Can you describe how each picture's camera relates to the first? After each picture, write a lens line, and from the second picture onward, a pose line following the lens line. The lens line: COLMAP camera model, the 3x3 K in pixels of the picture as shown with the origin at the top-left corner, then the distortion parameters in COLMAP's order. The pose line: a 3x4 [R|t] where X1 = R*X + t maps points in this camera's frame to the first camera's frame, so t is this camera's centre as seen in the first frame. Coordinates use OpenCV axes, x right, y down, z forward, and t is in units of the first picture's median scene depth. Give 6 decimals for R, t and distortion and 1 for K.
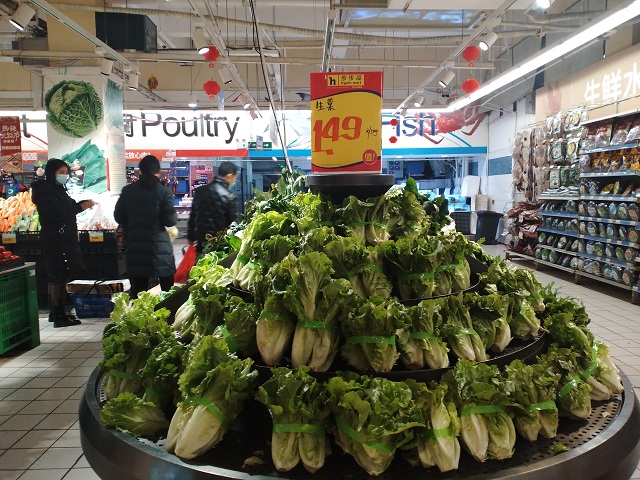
lens RADIAL K [[498.4, 0, 320.7], [0, 498.4, 239.1], [0, 0, 1]] dist [0.004590, 0.001931]
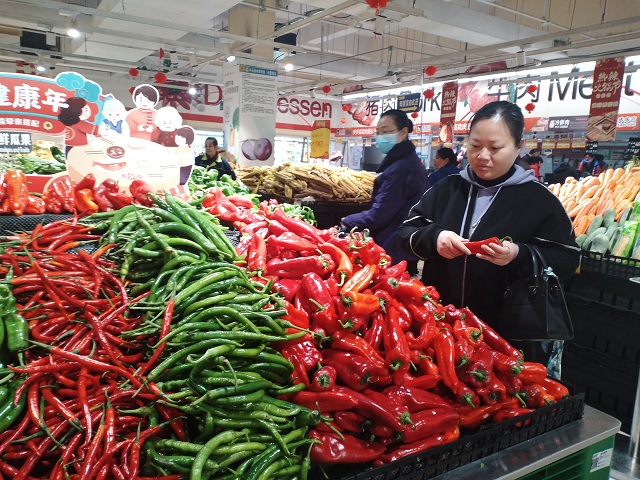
lens RADIAL K [[498.4, 0, 320.7], [0, 498.4, 239.6], [0, 0, 1]] dist [0.004590, 0.001931]
pose [[0.497269, 0.168074, -0.851161, -0.196812], [-0.132623, 0.984252, 0.116874, -0.028418], [0.857400, 0.054766, 0.511728, 0.321269]]
